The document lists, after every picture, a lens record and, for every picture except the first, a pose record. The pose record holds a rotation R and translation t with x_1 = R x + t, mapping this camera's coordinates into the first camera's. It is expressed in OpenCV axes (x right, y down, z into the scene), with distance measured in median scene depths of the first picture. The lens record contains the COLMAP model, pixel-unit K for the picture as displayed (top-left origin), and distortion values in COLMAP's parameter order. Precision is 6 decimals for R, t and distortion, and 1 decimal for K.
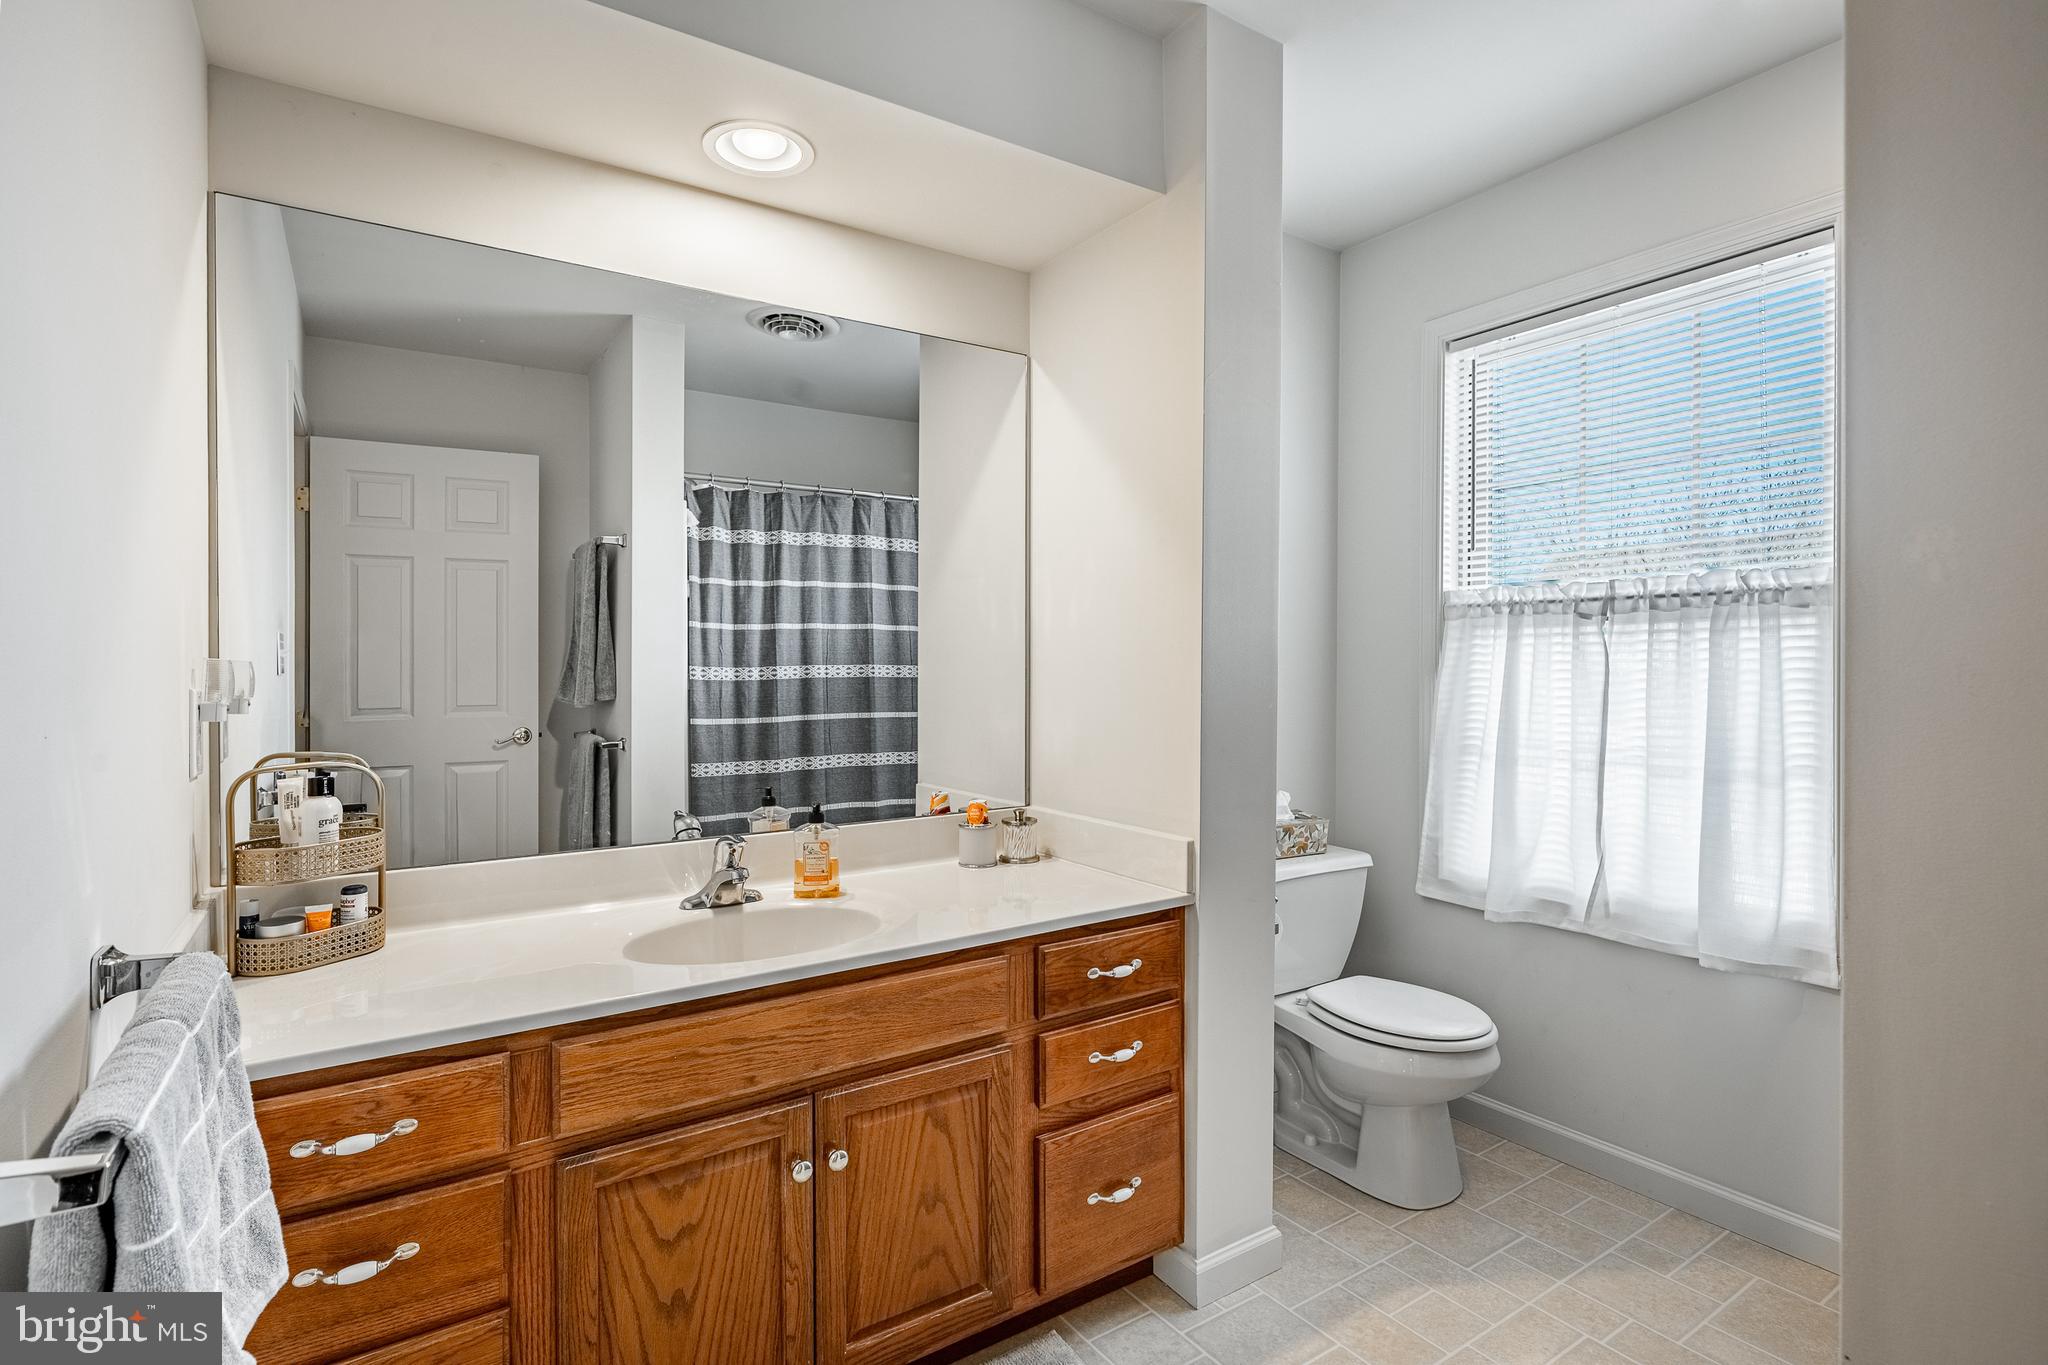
lens RADIAL K [[953.2, 0, 1022.5], [0, 953.2, 681.4], [0, 0, 1]] dist [0.000556, 0.000193]
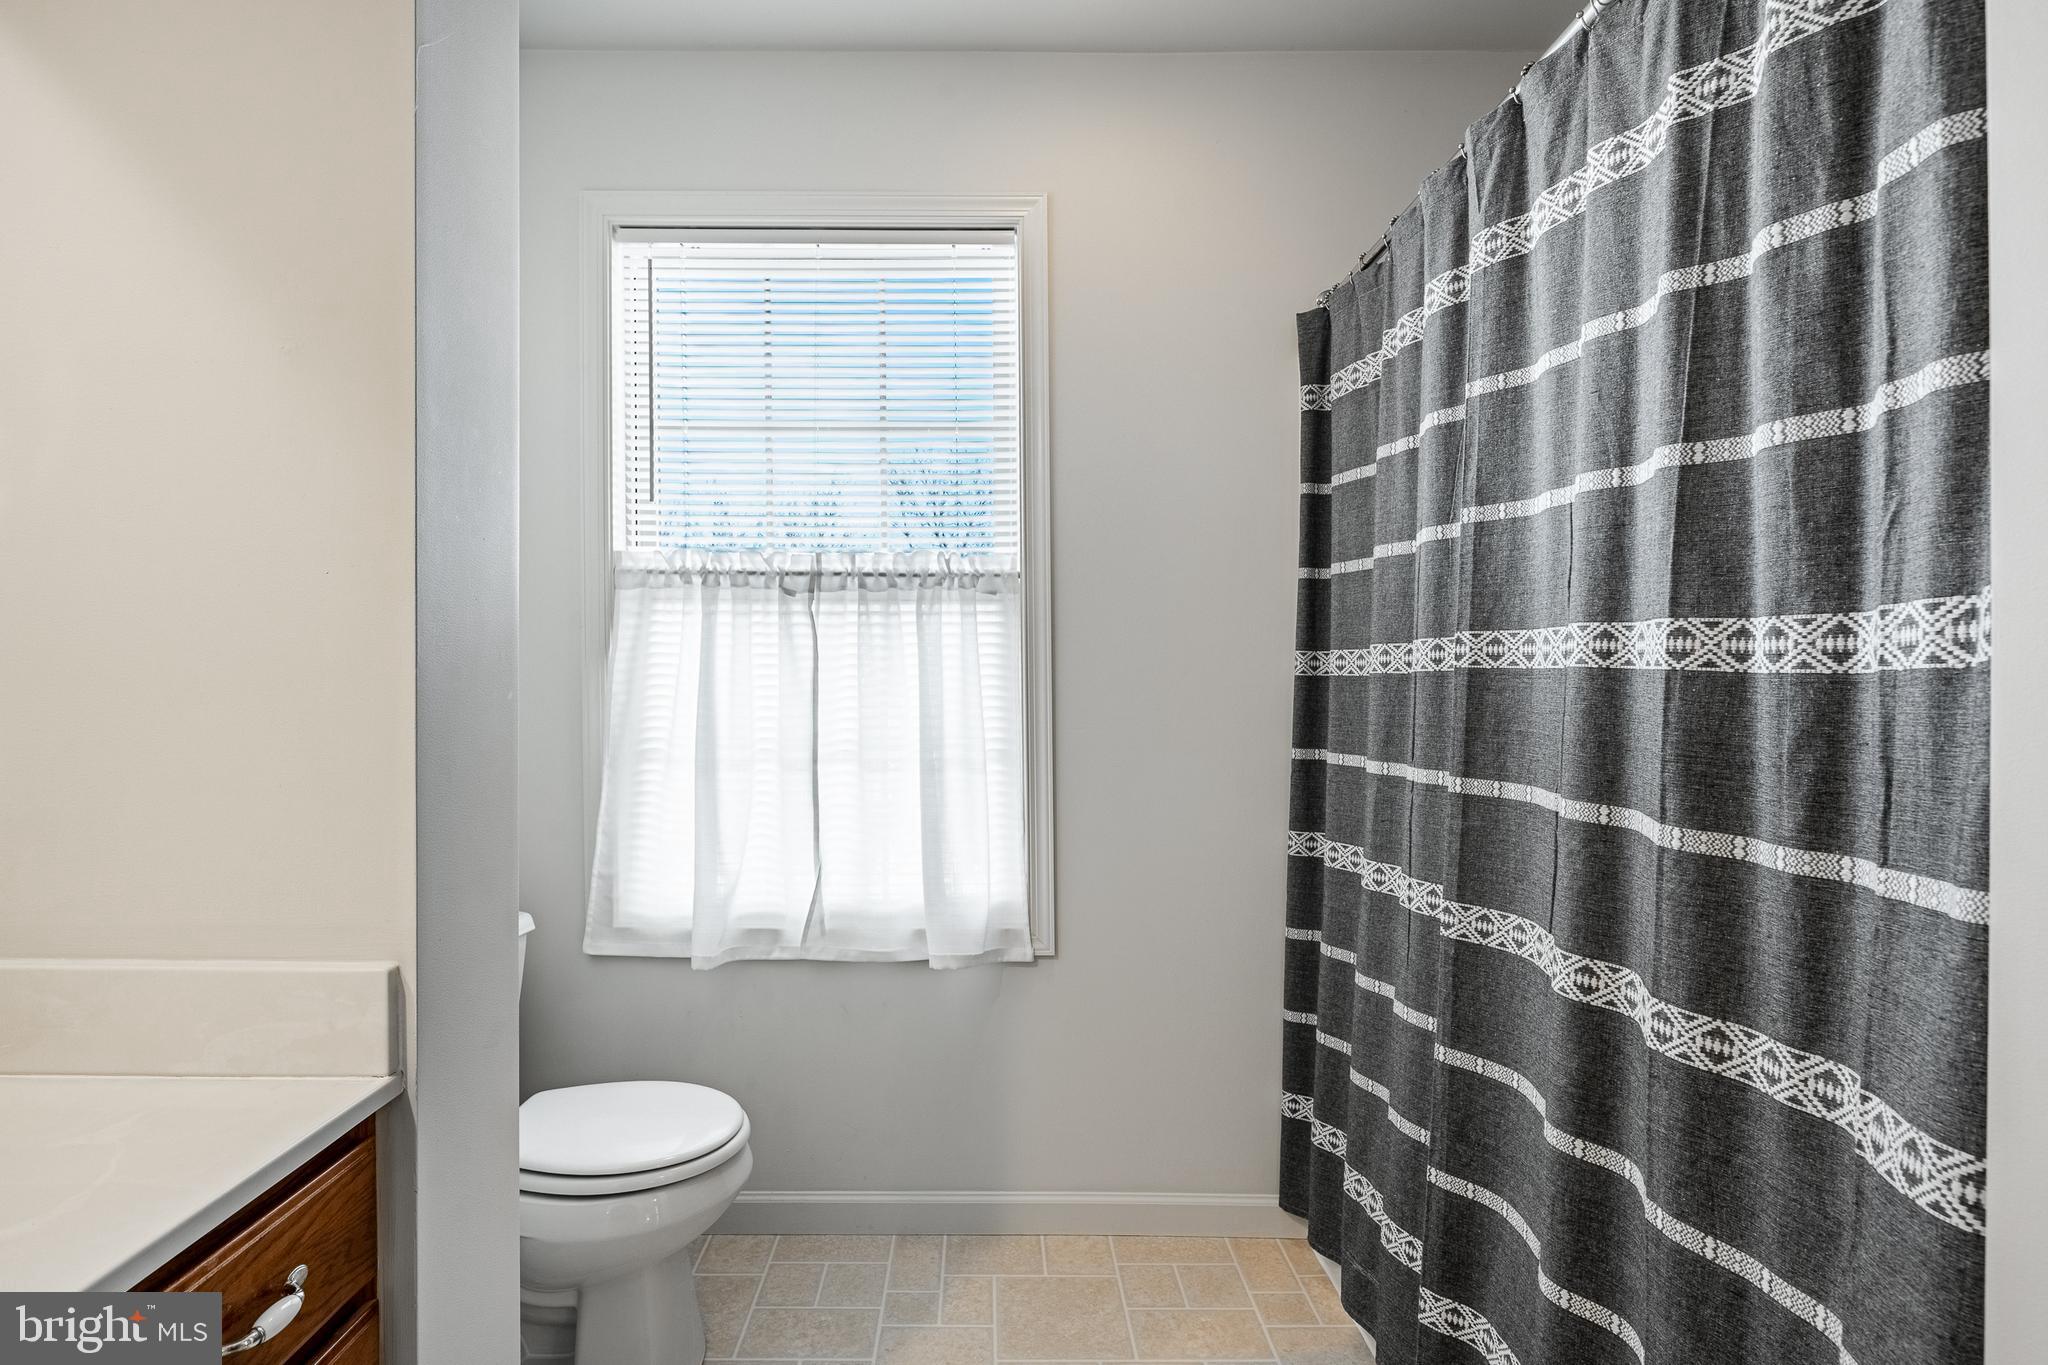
lens RADIAL K [[1020.4, 0, 1022.4], [0, 1020.4, 685.4], [0, 0, 1]] dist [-0.001637, 0.000688]
pose [[0.564476, -0.007707, 0.825414, -0.057002], [0.004591, 0.999970, 0.006197, 0.011577], [-0.825437, 0.000291, 0.564494, 0.312388]]
